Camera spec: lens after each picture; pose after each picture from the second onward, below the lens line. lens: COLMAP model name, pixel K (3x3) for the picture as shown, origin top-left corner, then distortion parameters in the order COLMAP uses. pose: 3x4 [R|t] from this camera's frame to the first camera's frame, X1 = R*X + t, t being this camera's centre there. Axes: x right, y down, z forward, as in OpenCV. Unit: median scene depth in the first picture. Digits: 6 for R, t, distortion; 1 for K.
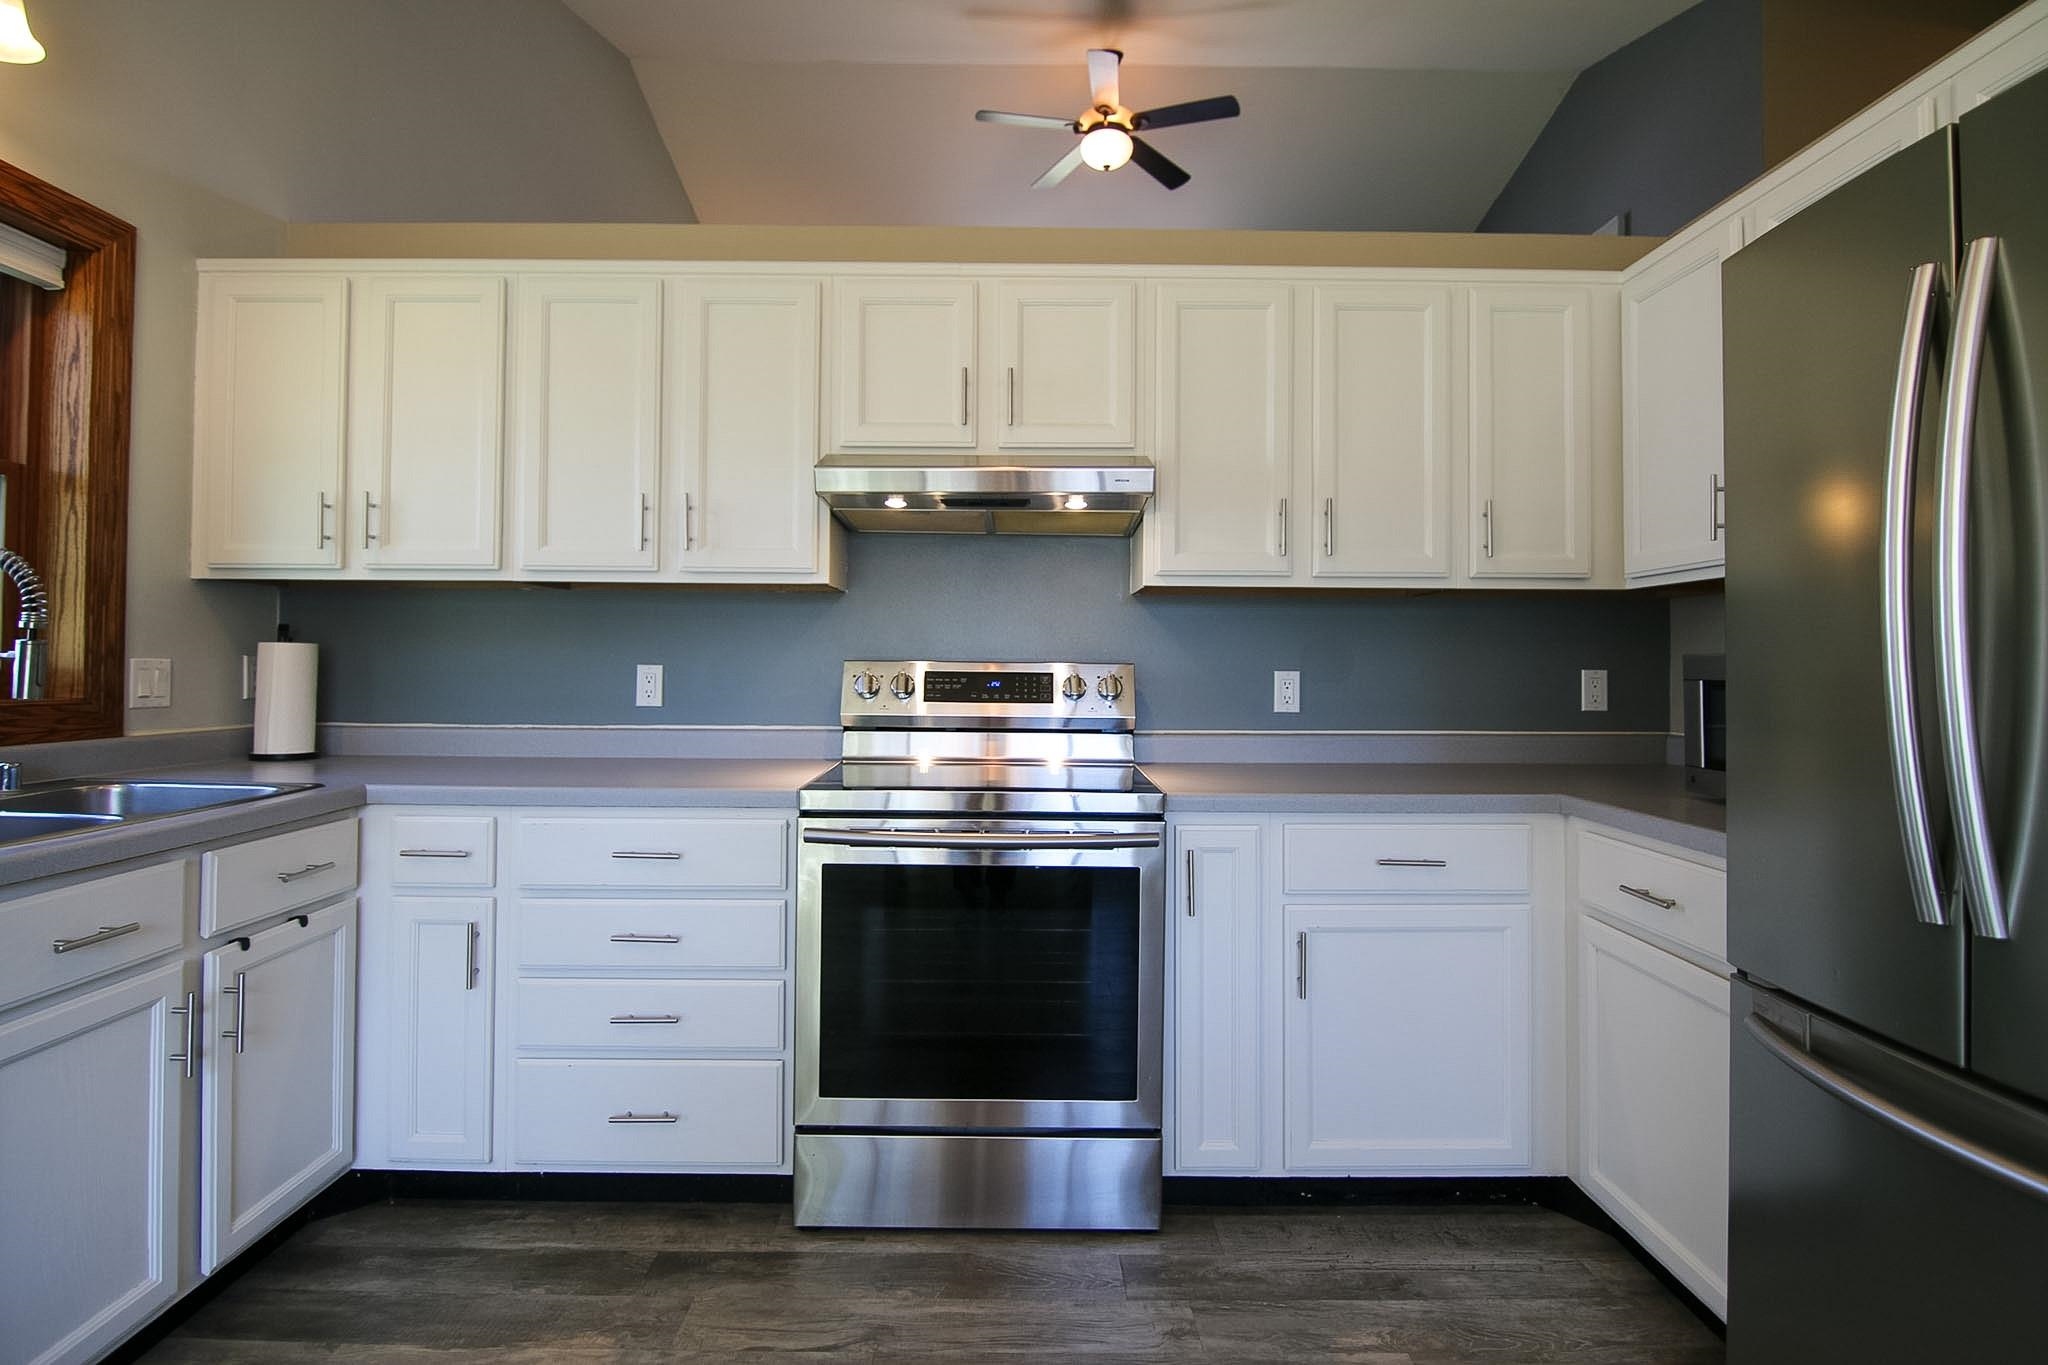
lens RADIAL K [[1041.1, 0, 1020.1], [0, 1041.1, 648.5], [0, 0, 1]] dist [-0.006549, -0.009864]
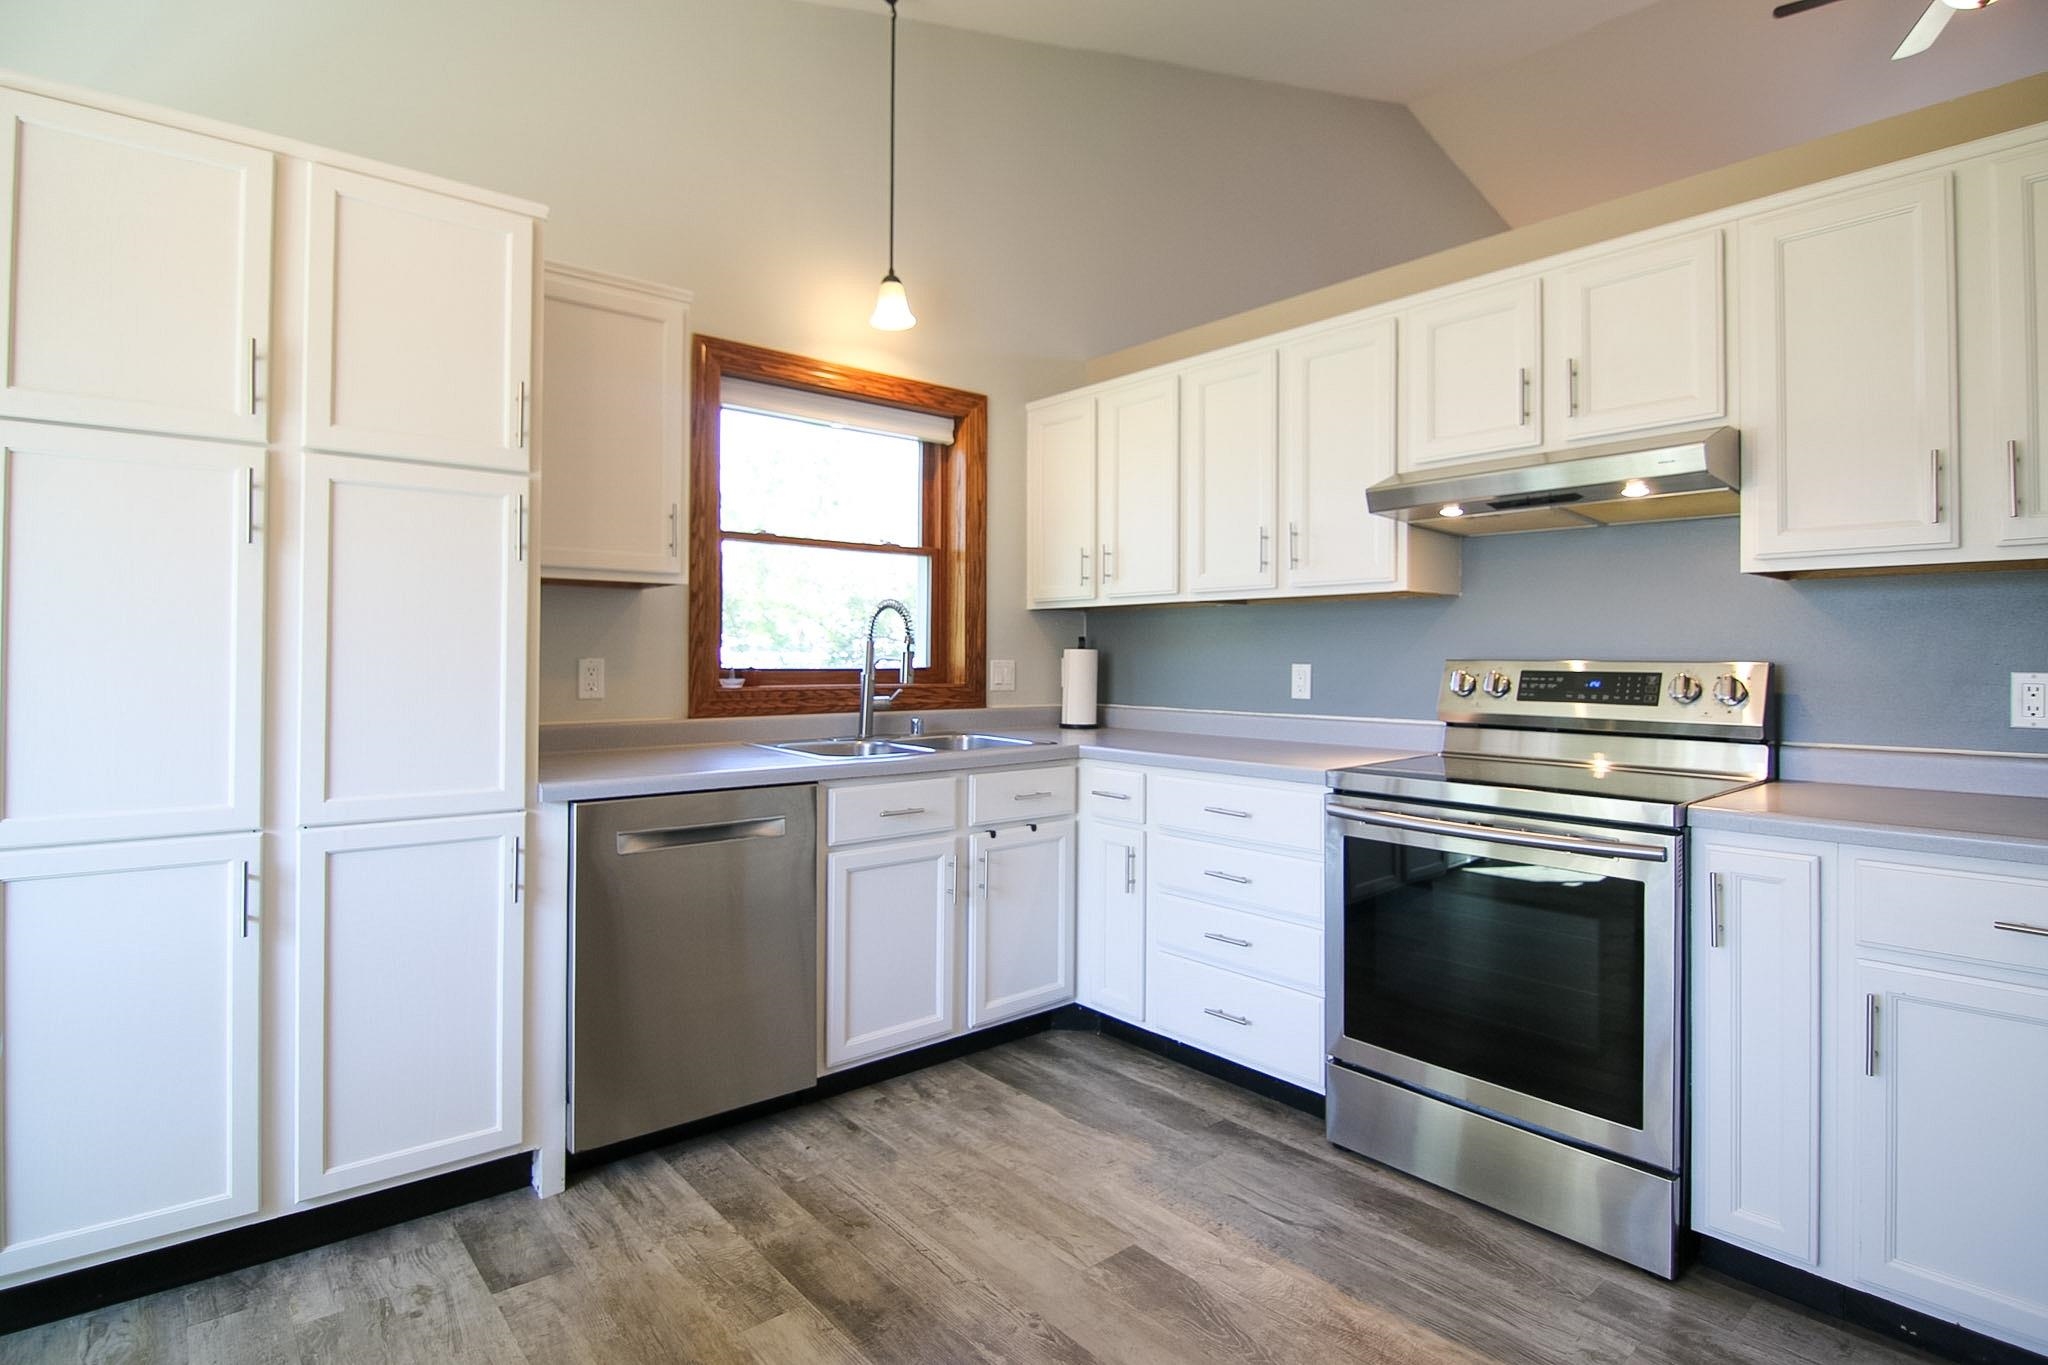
lens RADIAL K [[1041.1, 0, 1020.1], [0, 1041.1, 648.5], [0, 0, 1]] dist [-0.006549, -0.009864]
pose [[0.639914, -0.011701, -0.768357, 0.456734], [0.012032, 0.999914, -0.005207, 0.000018], [0.768352, -0.005913, 0.640000, -0.019723]]
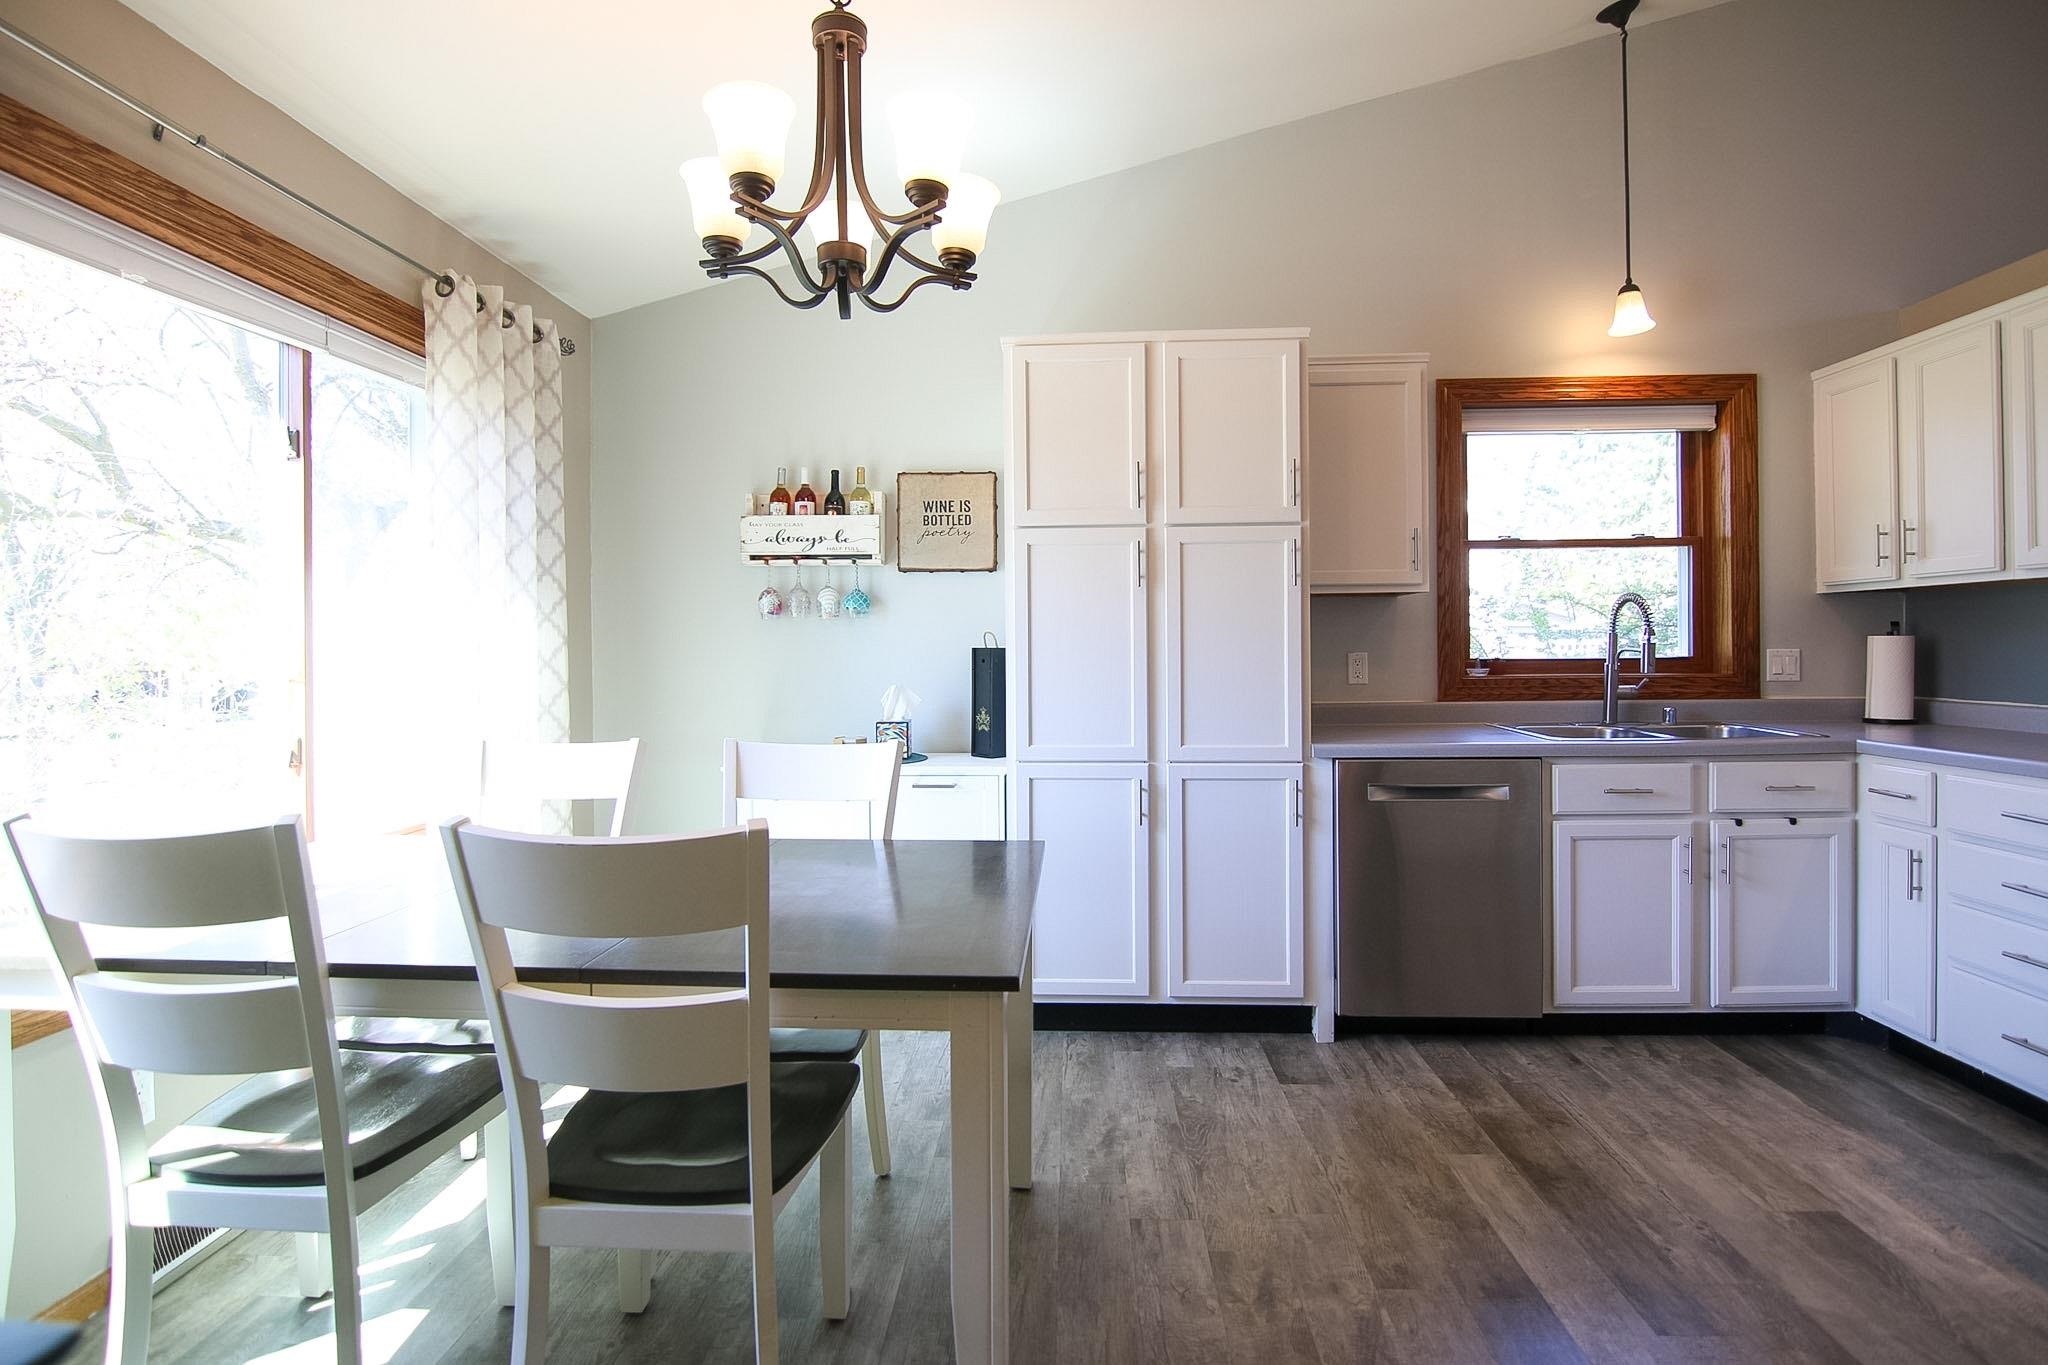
lens RADIAL K [[1041.1, 0, 1019.2], [0, 1041.1, 649.3], [0, 0, 1]] dist [-0.006549, -0.009864]
pose [[-0.057617, -0.005207, -0.998325, 0.814498], [0.025076, 0.999663, -0.006662, -0.008769], [0.998024, -0.025418, -0.057467, -0.045224]]
